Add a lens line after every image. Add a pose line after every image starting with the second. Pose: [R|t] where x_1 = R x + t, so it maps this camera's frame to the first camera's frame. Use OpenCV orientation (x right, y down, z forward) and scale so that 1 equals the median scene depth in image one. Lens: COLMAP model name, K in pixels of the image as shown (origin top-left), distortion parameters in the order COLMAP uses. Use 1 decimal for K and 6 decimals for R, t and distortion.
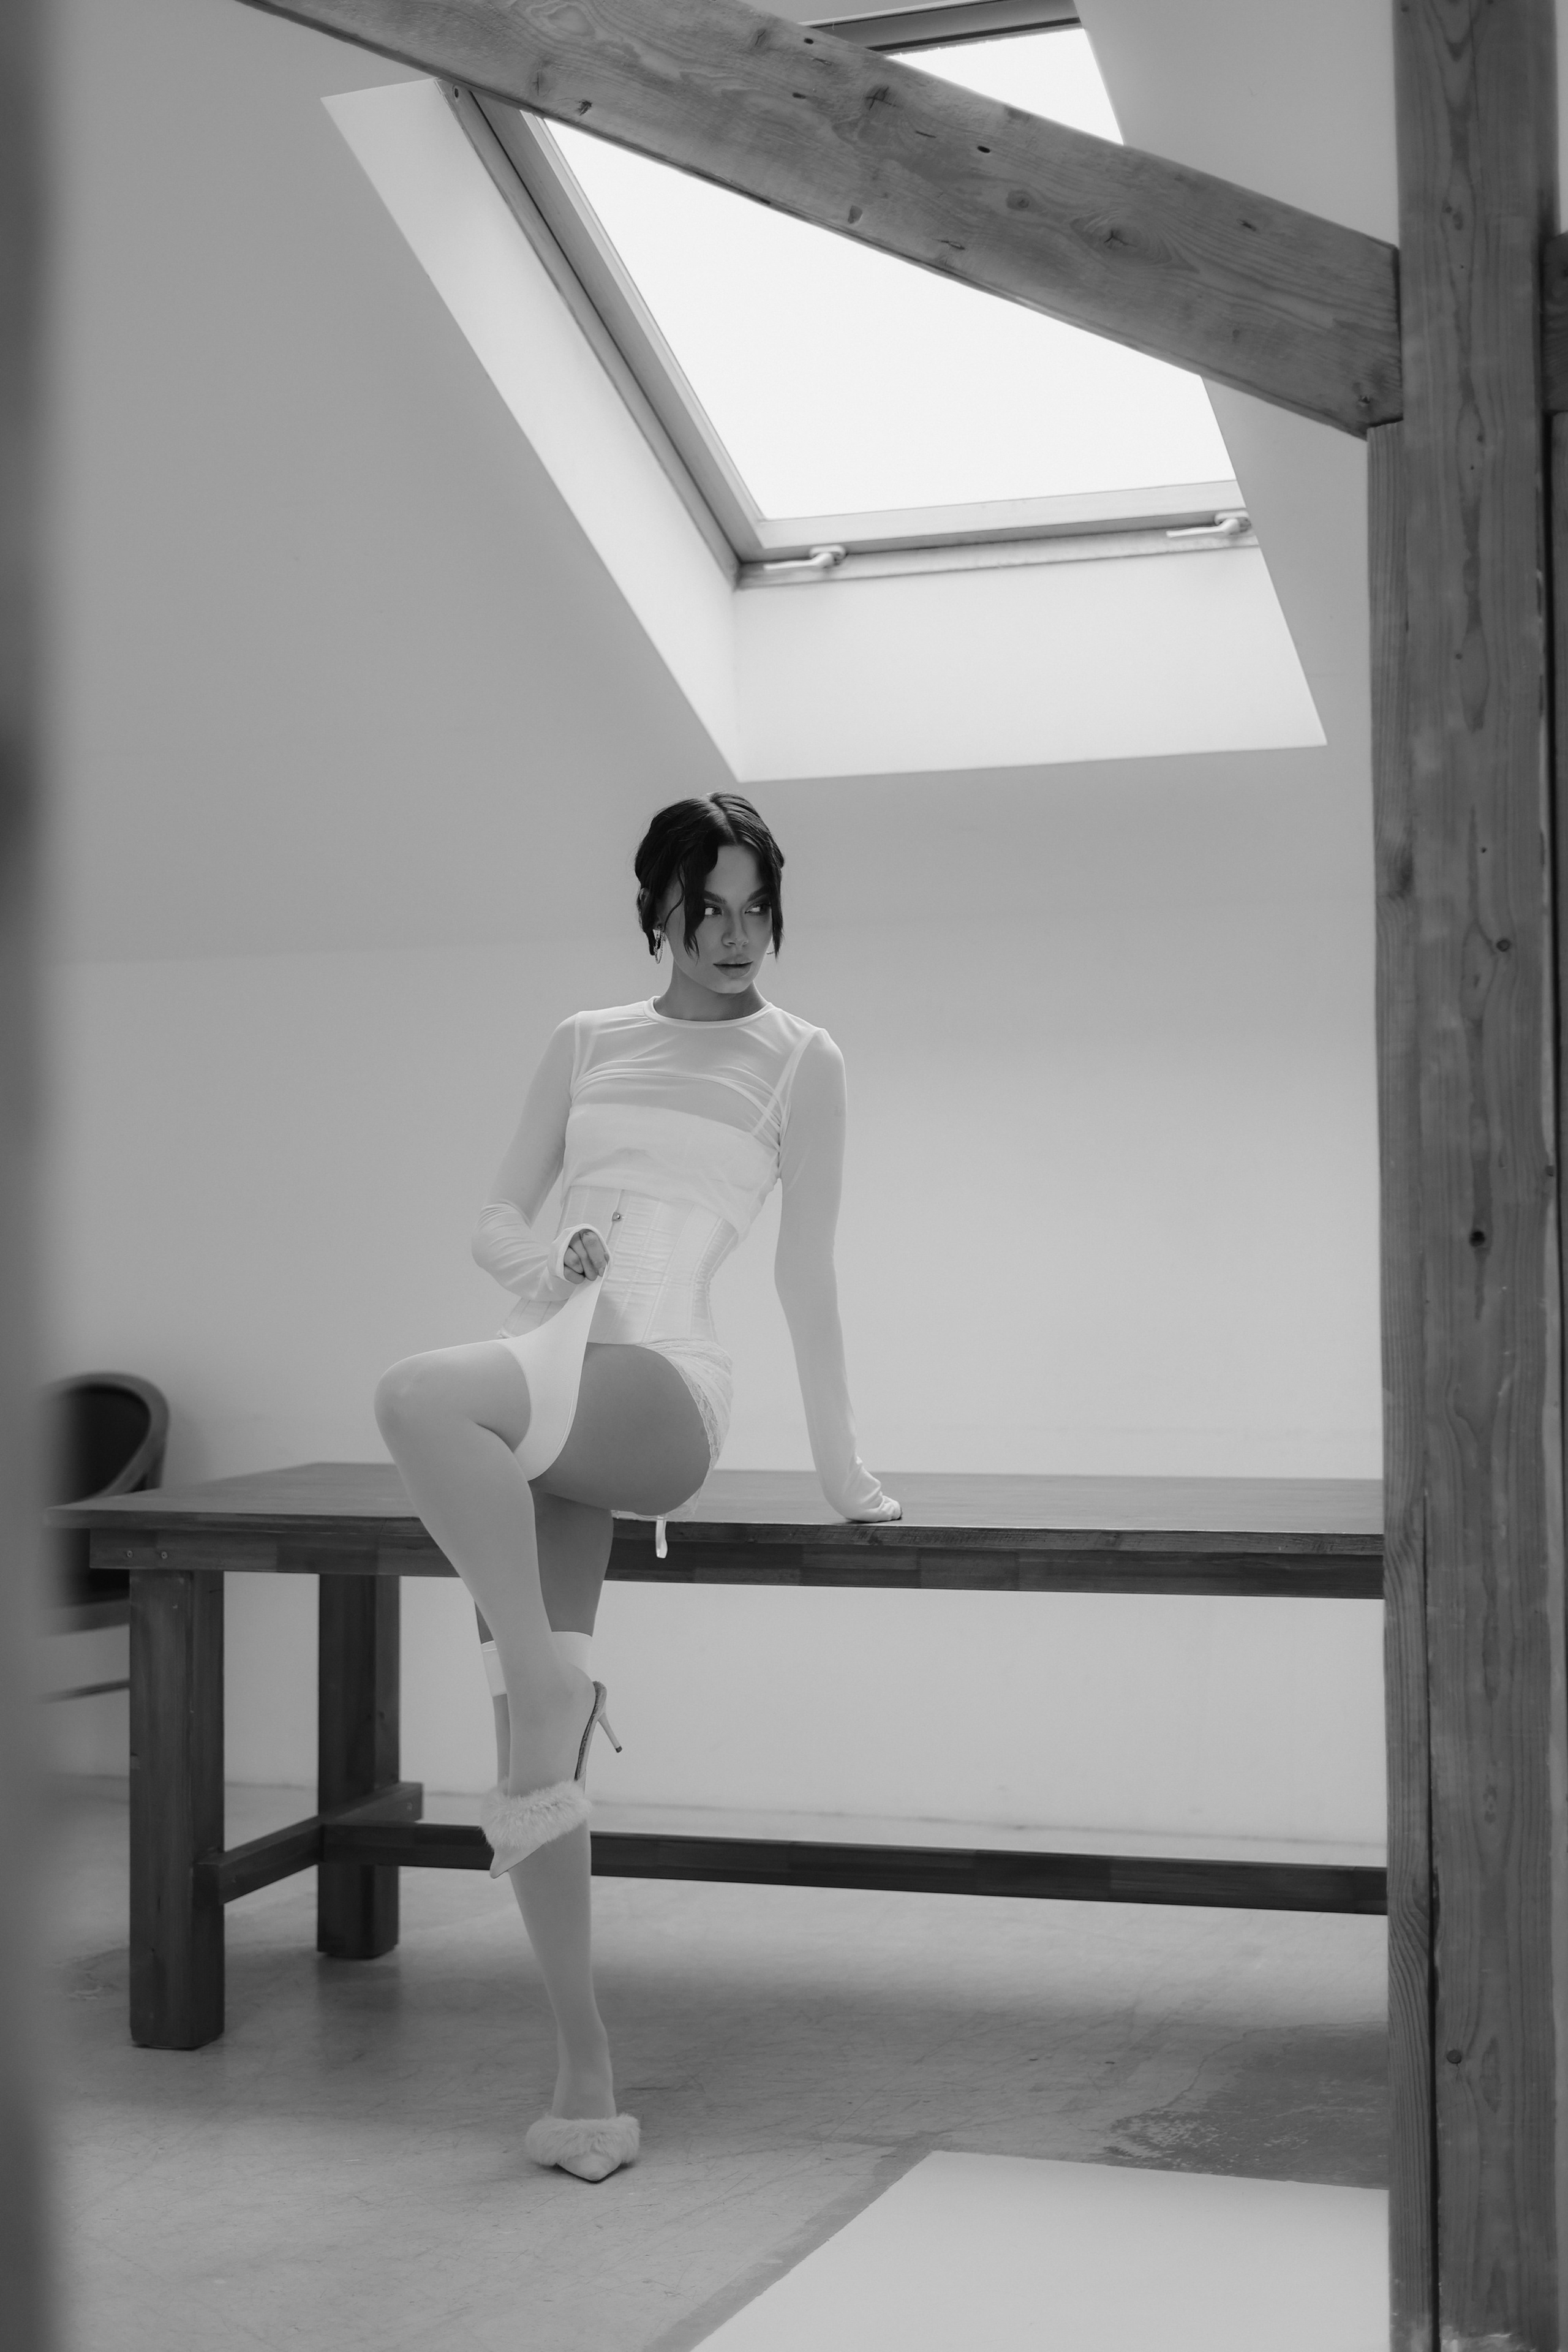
lens RADIAL K [[3554.4, 0, 784.0], [0, 3554.4, 1176.0], [0, 0, 1]] dist [0.127164, -0.483749]
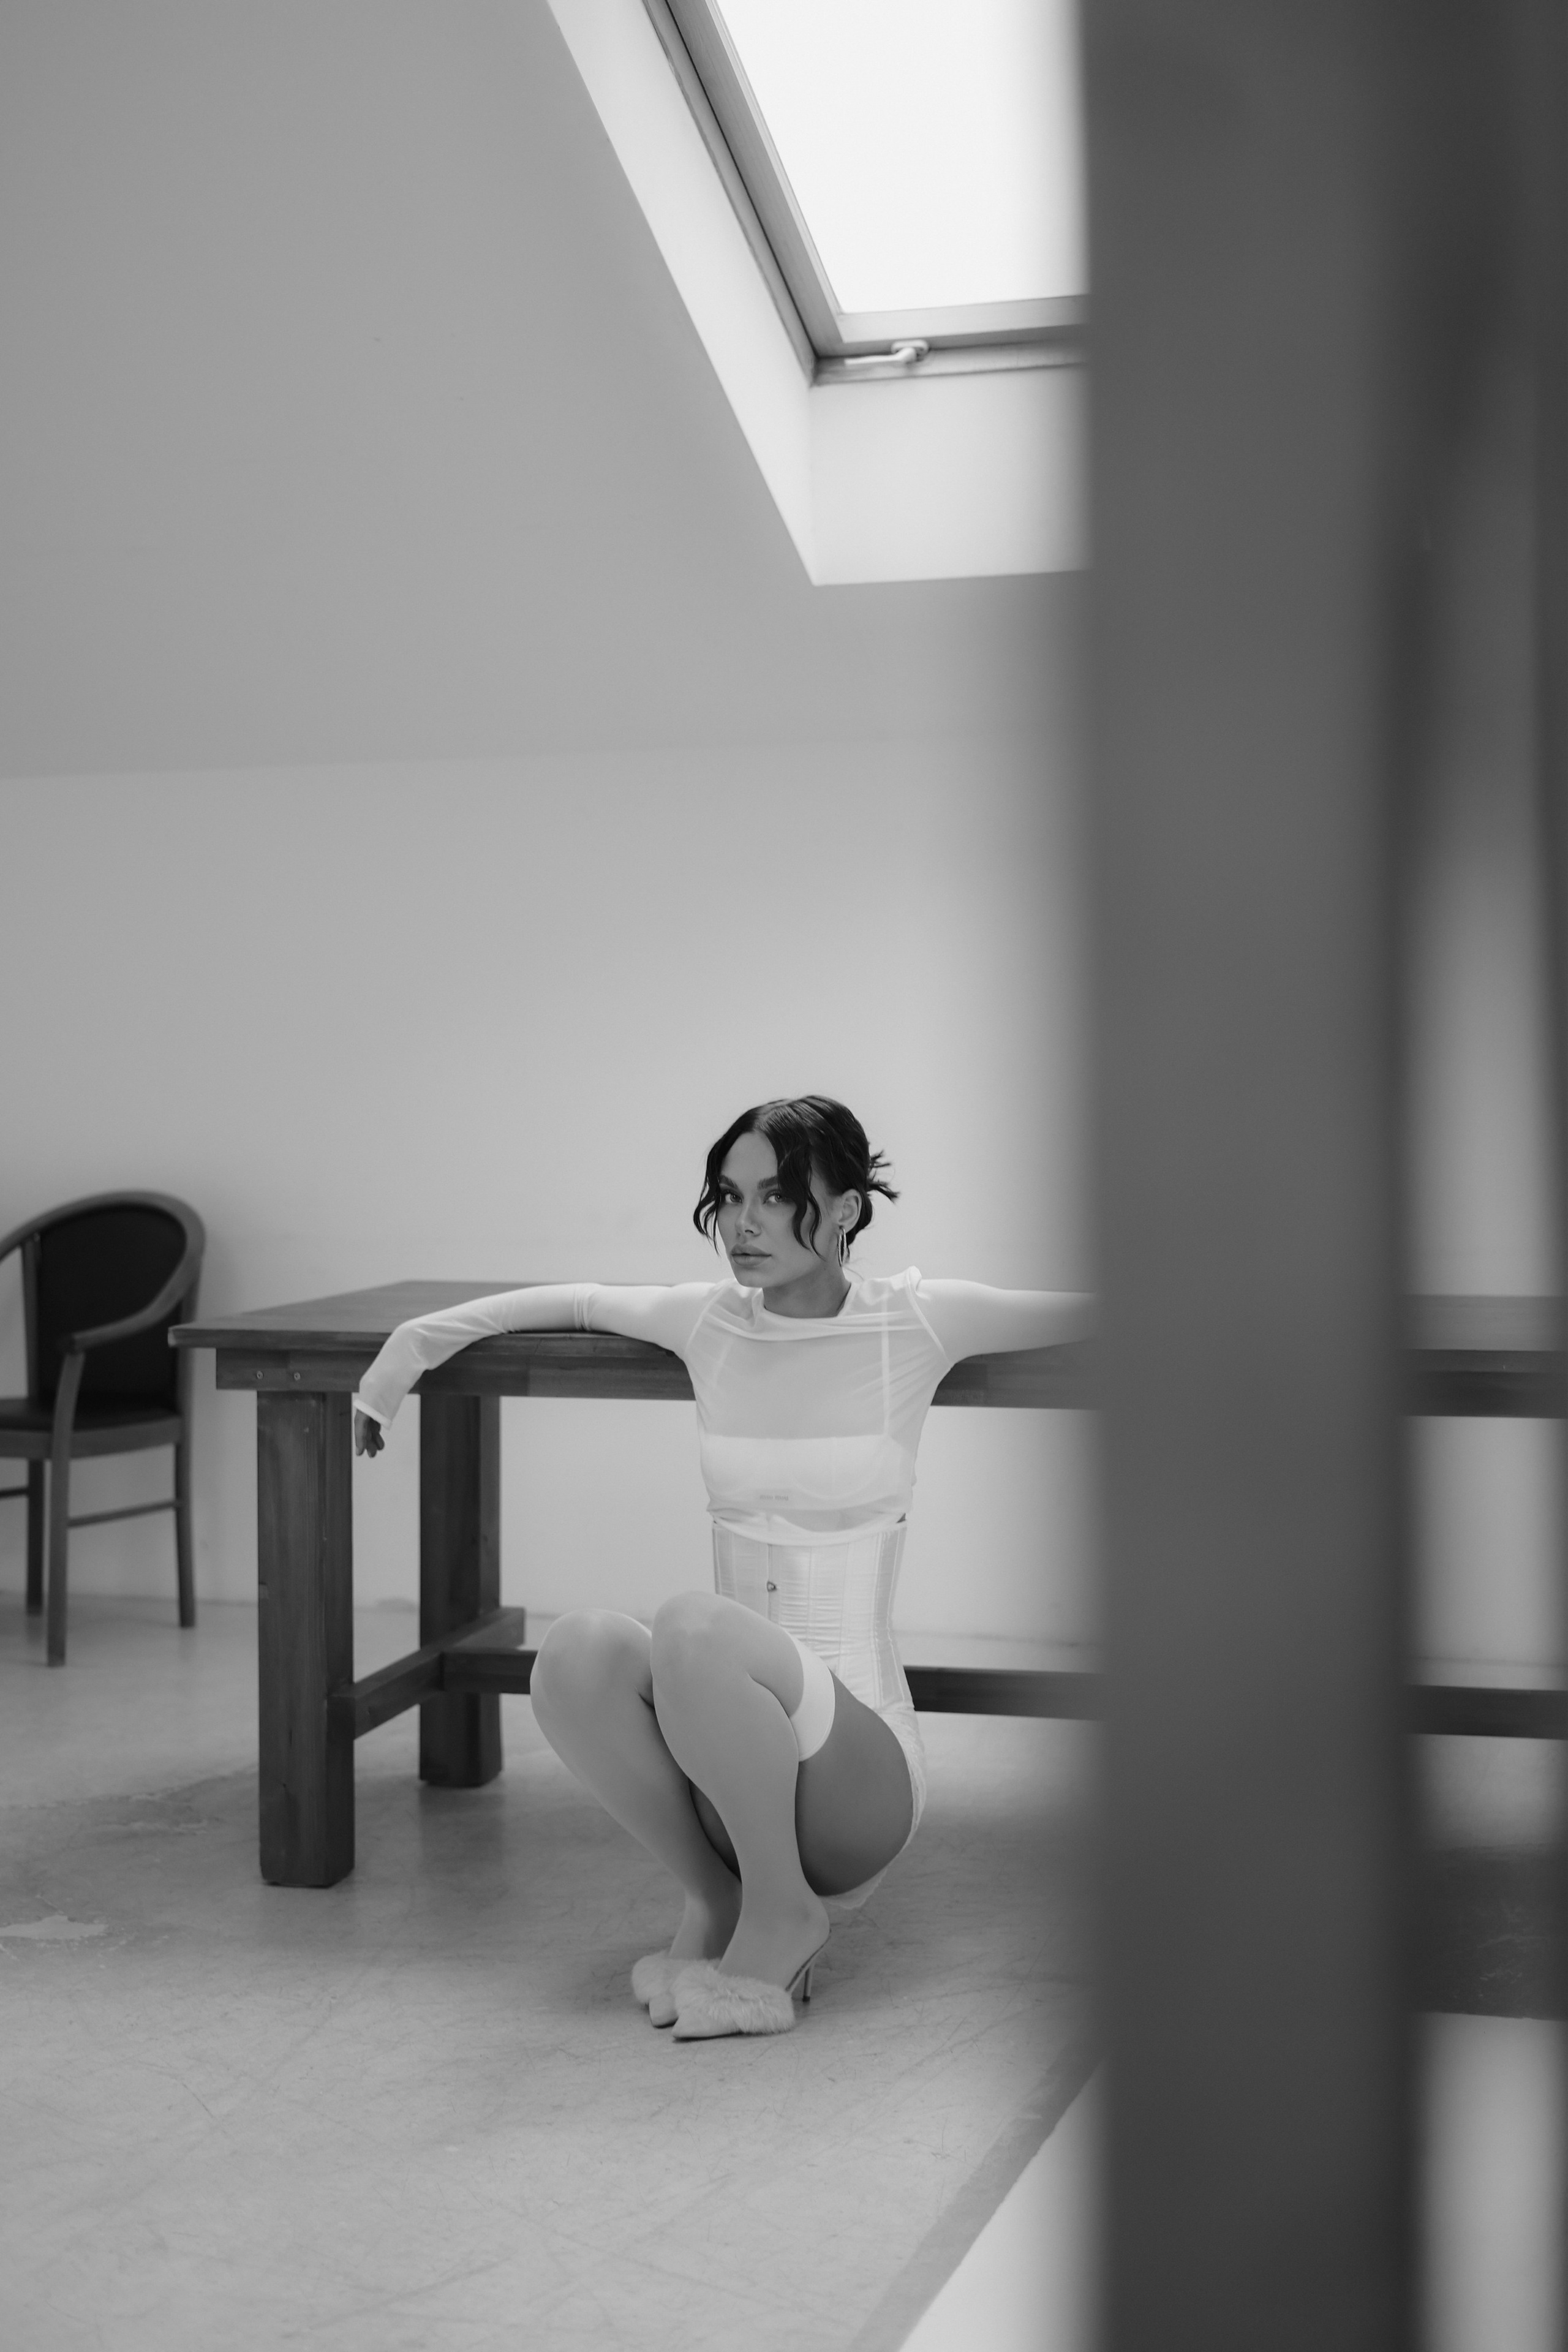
lens RADIAL K [[3269.2, 0, 754.4], [0, 3269.2, 1179.5], [0, 0, 1]] dist [0.226175, -1.188861]
pose [[0.997928, 0.000878, 0.064332, -0.106097], [-0.003897, 0.998896, 0.046817, 0.011677], [-0.064220, -0.046970, 0.996830, 0.115394]]
